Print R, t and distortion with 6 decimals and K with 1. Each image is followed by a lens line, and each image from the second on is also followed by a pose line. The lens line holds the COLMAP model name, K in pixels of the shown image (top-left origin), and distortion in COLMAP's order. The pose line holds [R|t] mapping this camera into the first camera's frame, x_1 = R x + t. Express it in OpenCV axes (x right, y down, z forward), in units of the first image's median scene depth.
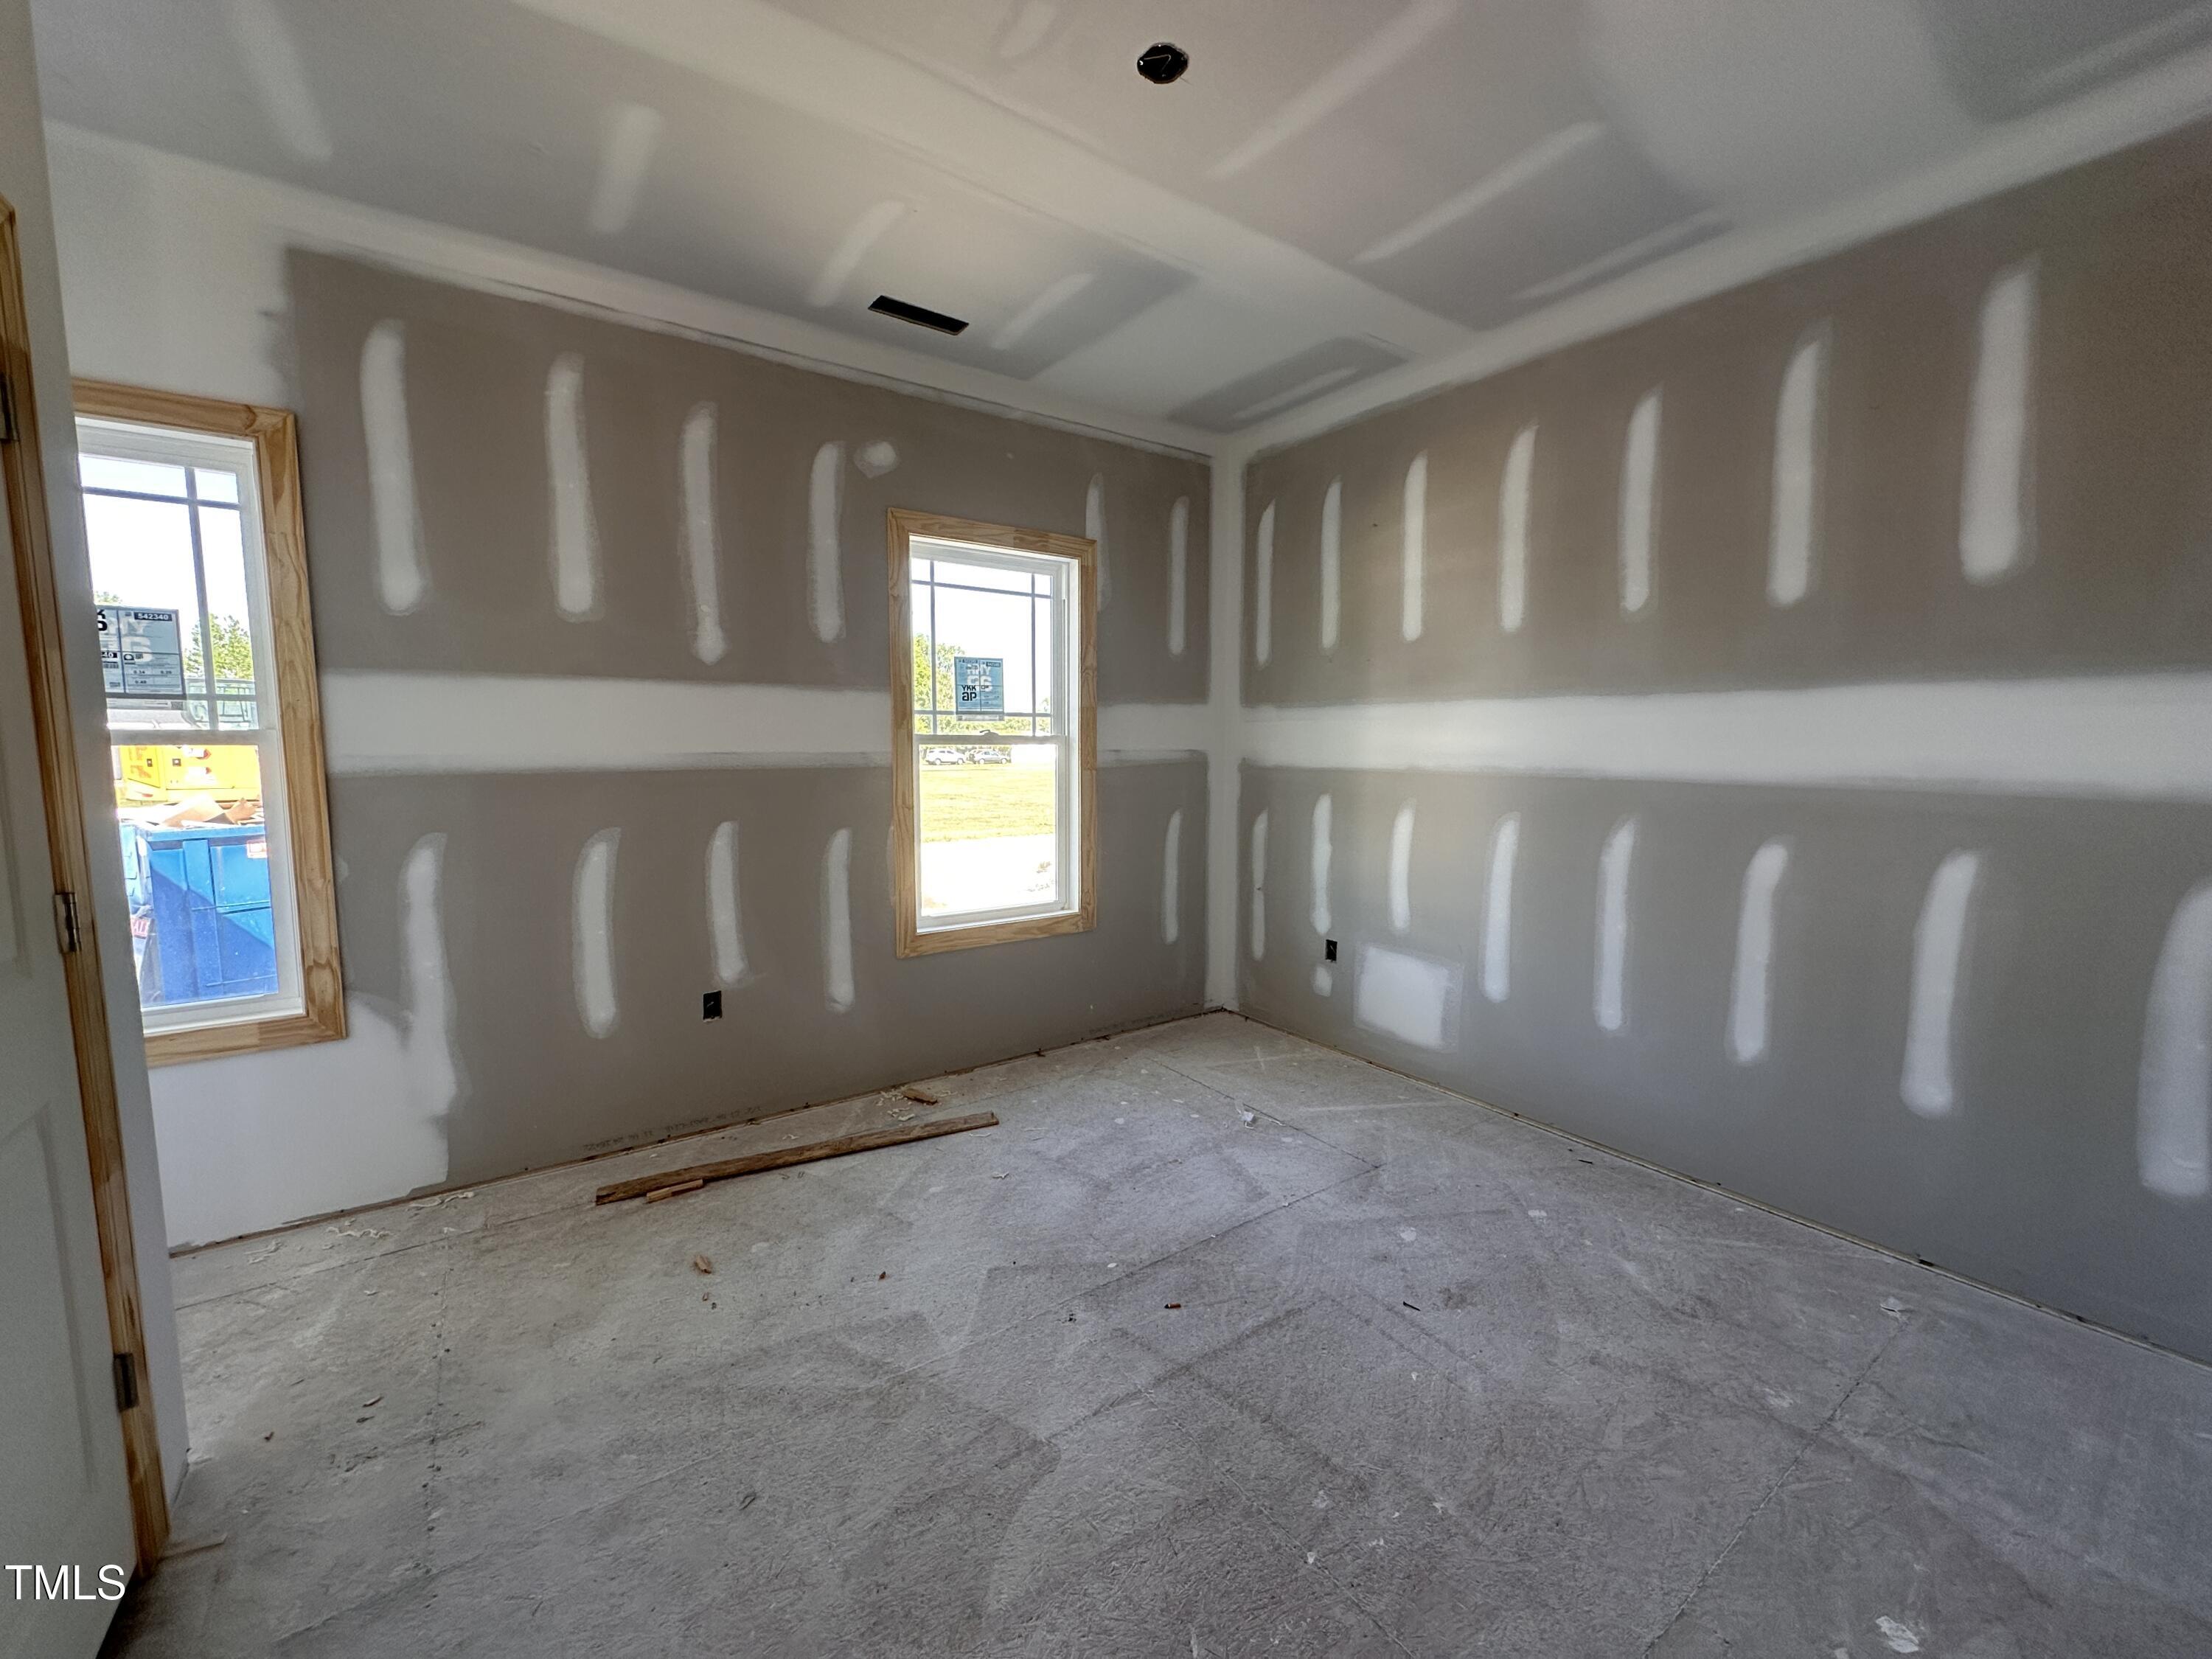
lens RADIAL K [[887.2, 0, 1106.0], [0, 887.2, 829.5], [0, 0, 1]] dist [0.000794, 0.000094]
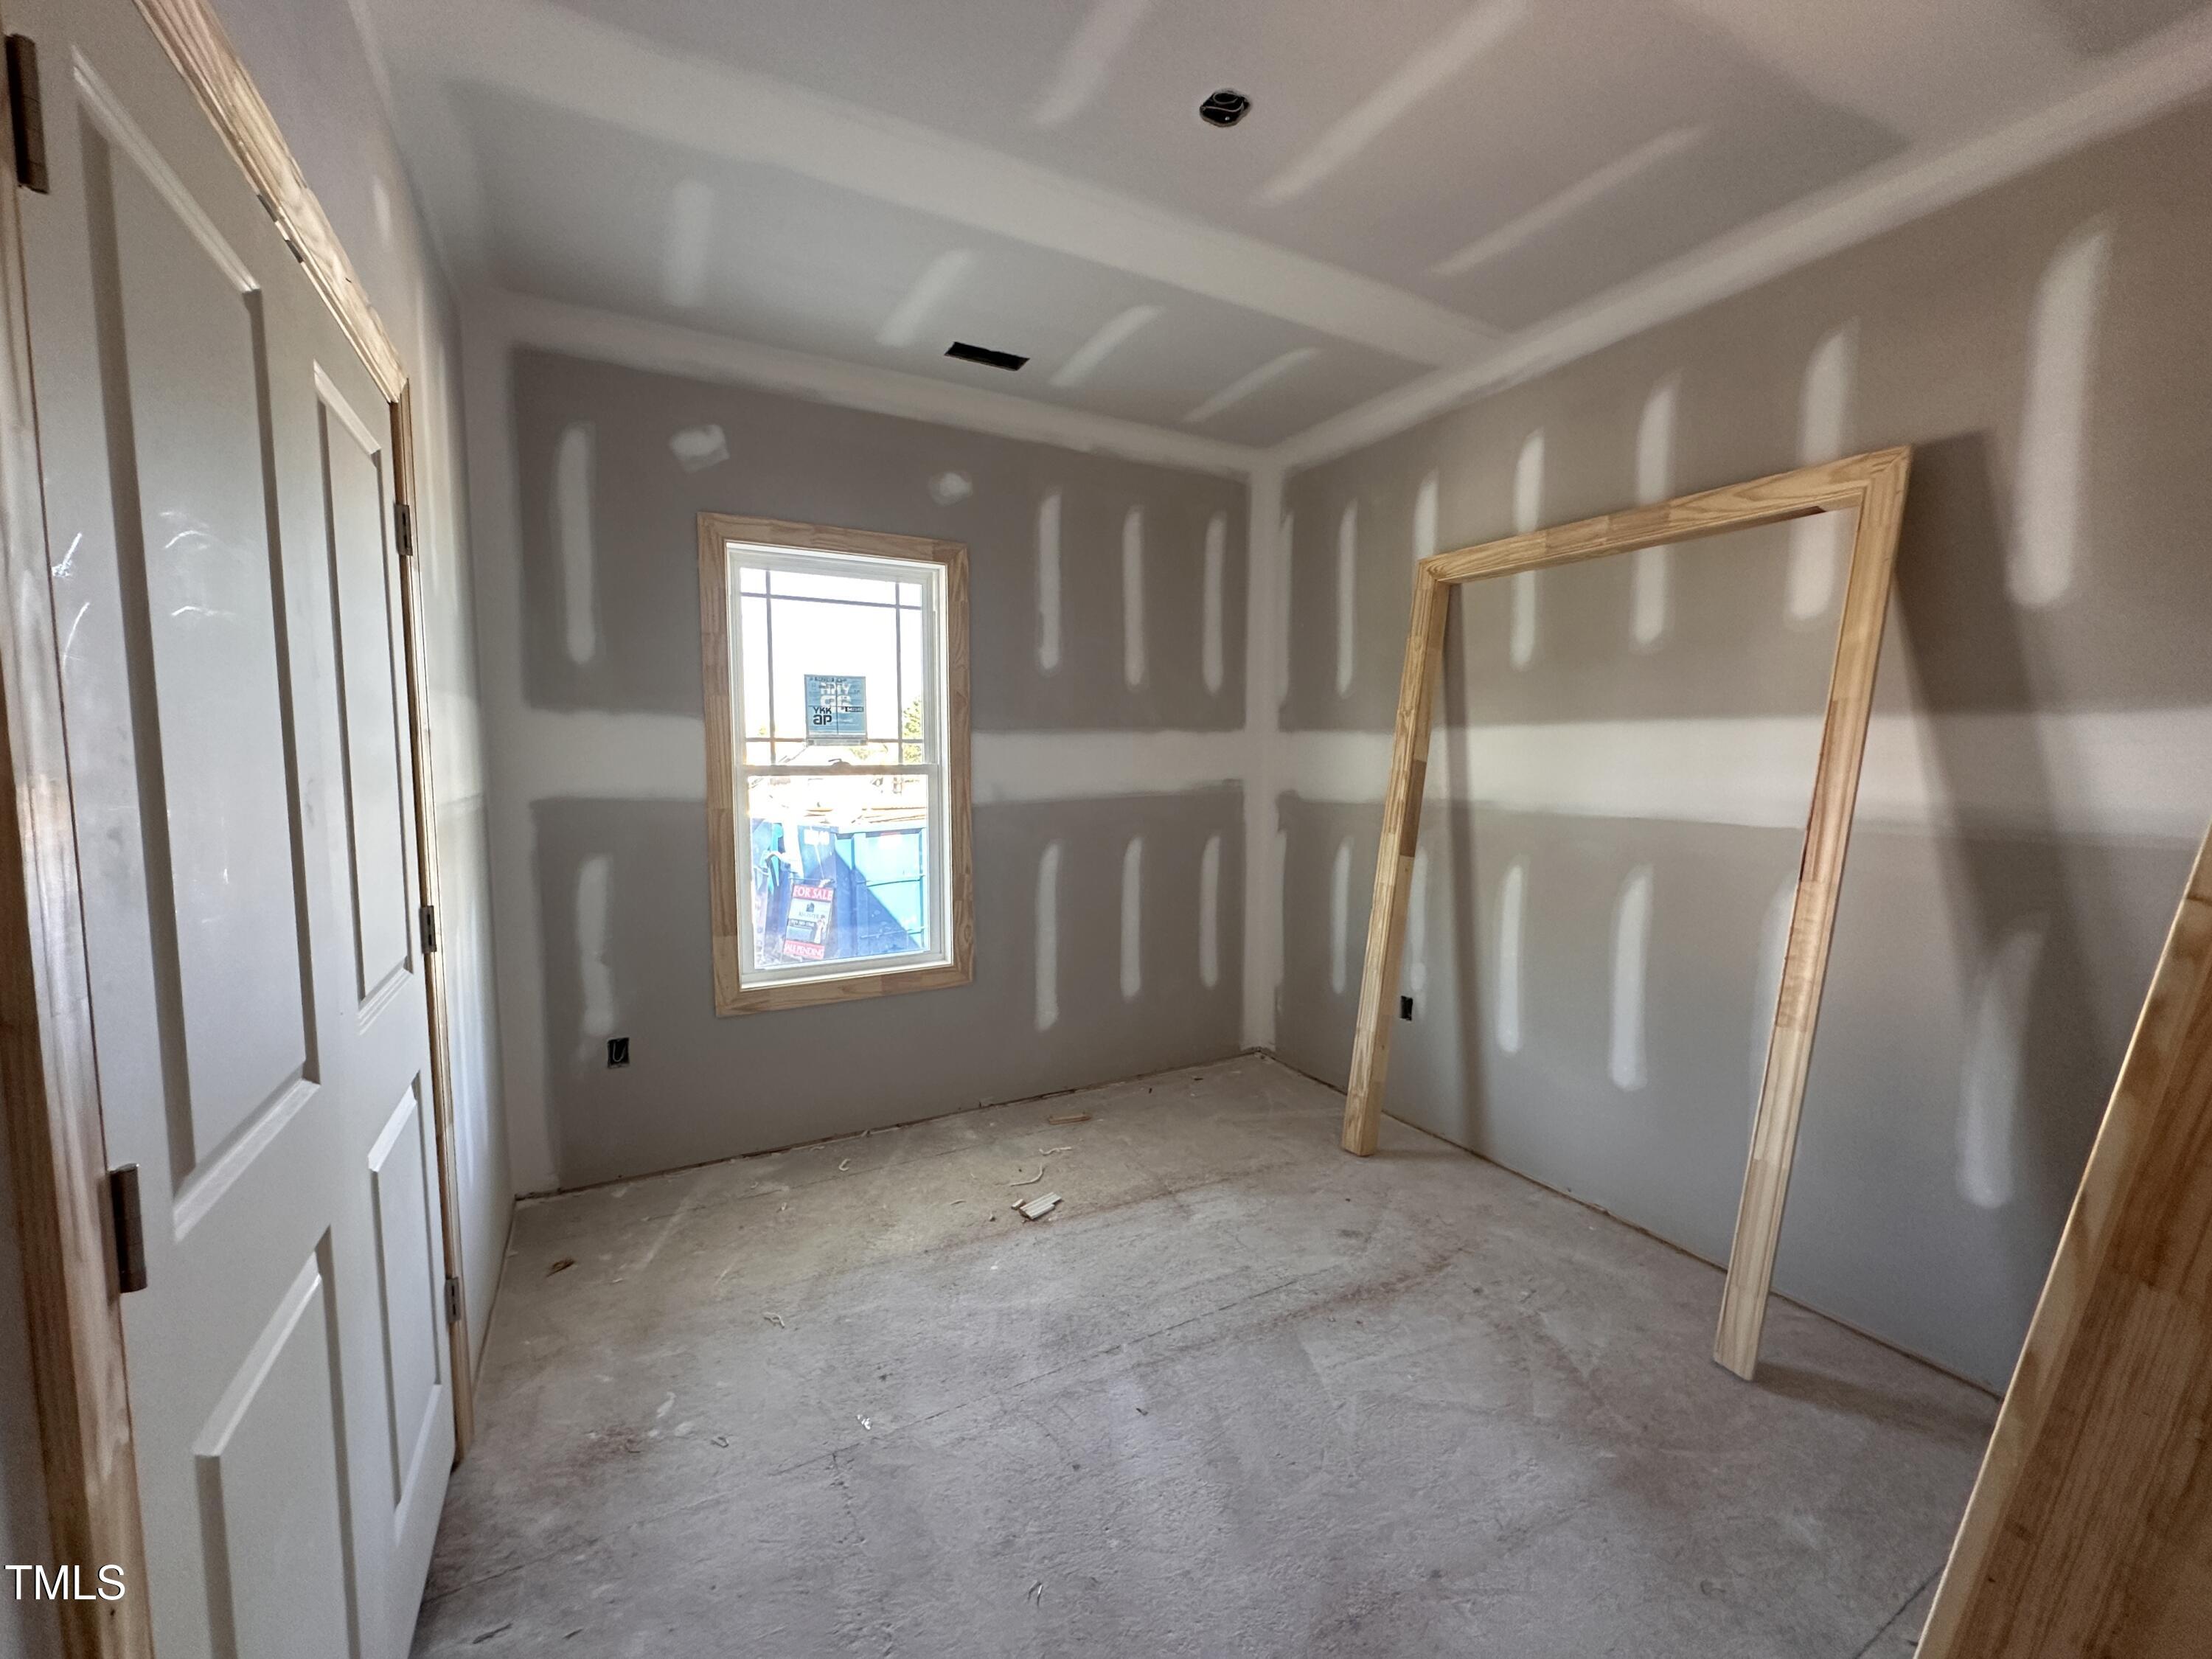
lens RADIAL K [[887.0, 0, 1106.0], [0, 887.0, 850.0], [0, 0, 1]] dist [-0.048081, -0.000053]
pose [[0.994771, -0.000070, -0.102127, 0.214197], [-0.000840, 0.999960, -0.008865, -0.012391], [0.102124, 0.008905, 0.994732, 0.143910]]
